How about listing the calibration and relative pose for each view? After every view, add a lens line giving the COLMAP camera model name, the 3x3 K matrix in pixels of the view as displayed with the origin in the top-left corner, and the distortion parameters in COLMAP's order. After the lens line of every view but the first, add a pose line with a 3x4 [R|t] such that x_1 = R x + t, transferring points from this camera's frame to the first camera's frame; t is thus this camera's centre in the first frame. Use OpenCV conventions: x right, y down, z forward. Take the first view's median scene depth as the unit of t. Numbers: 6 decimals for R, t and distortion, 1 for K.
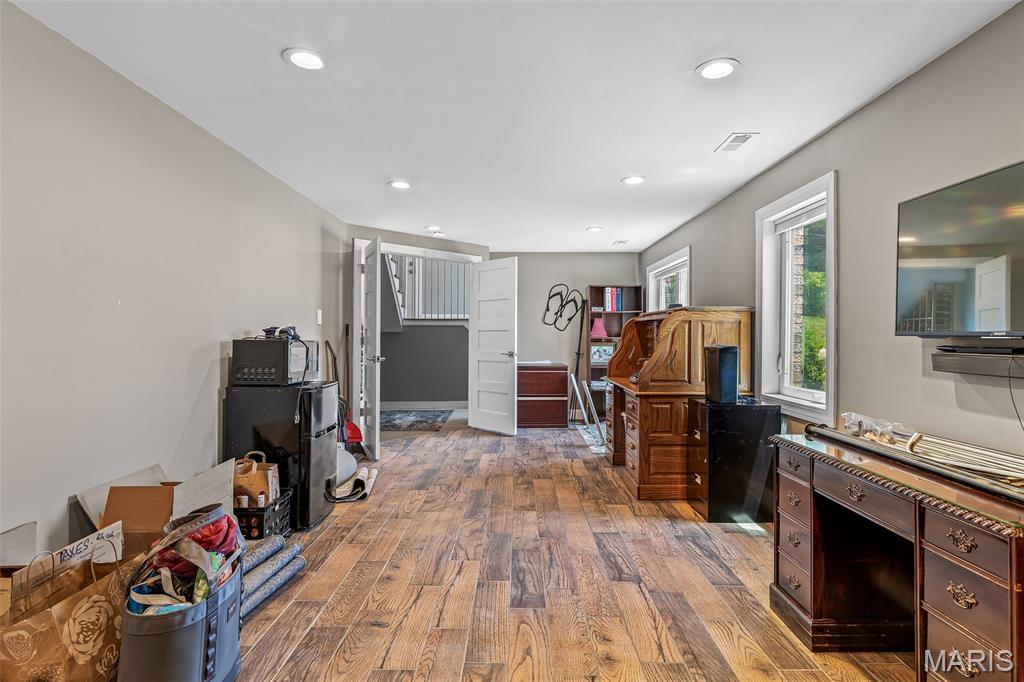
lens RADIAL K [[508.8, 0, 517.8], [0, 508.8, 337.0], [0, 0, 1]] dist [-0.002480, -0.000125]
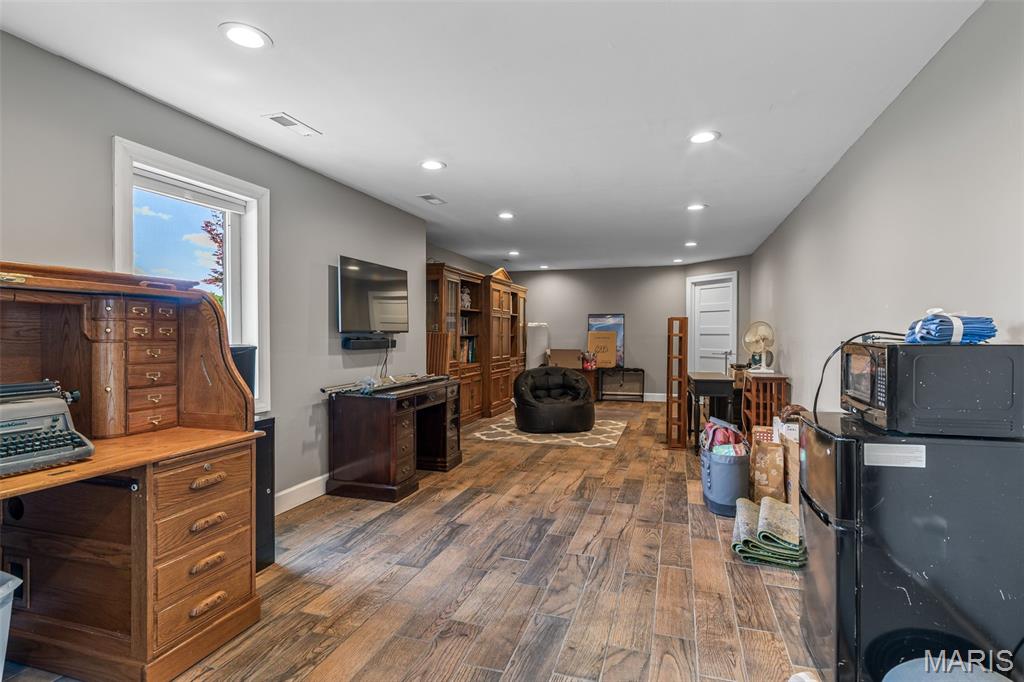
lens RADIAL K [[510.7, 0, 515.2], [0, 510.7, 336.9], [0, 0, 1]] dist [0.005571, 0.000514]
pose [[-0.951583, -0.006453, 0.307325, -0.301146], [-0.003505, 0.999942, 0.010144, -0.005443], [-0.307372, 0.008575, -0.951551, 2.082006]]
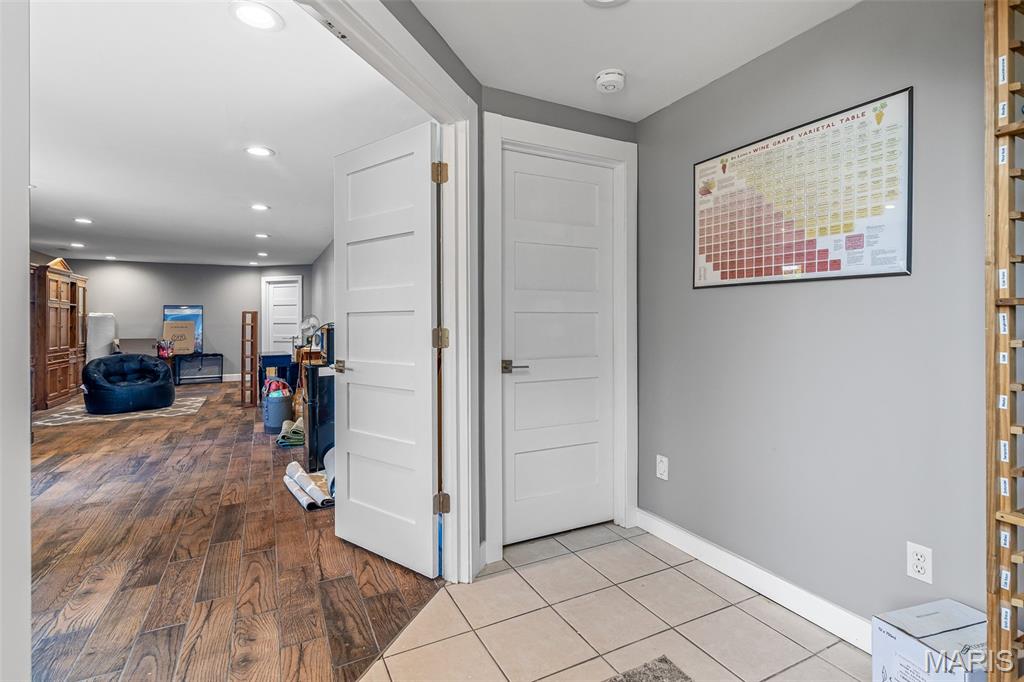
lens RADIAL K [[492.1, 0, 515.3], [0, 492.1, 320.9], [0, 0, 1]] dist [0.000999, -0.000107]
pose [[-0.892373, -0.000565, -0.451298, -0.372005], [-0.000502, 1.000000, -0.000260, -0.013391], [0.451298, -0.000006, -0.892373, 2.962832]]
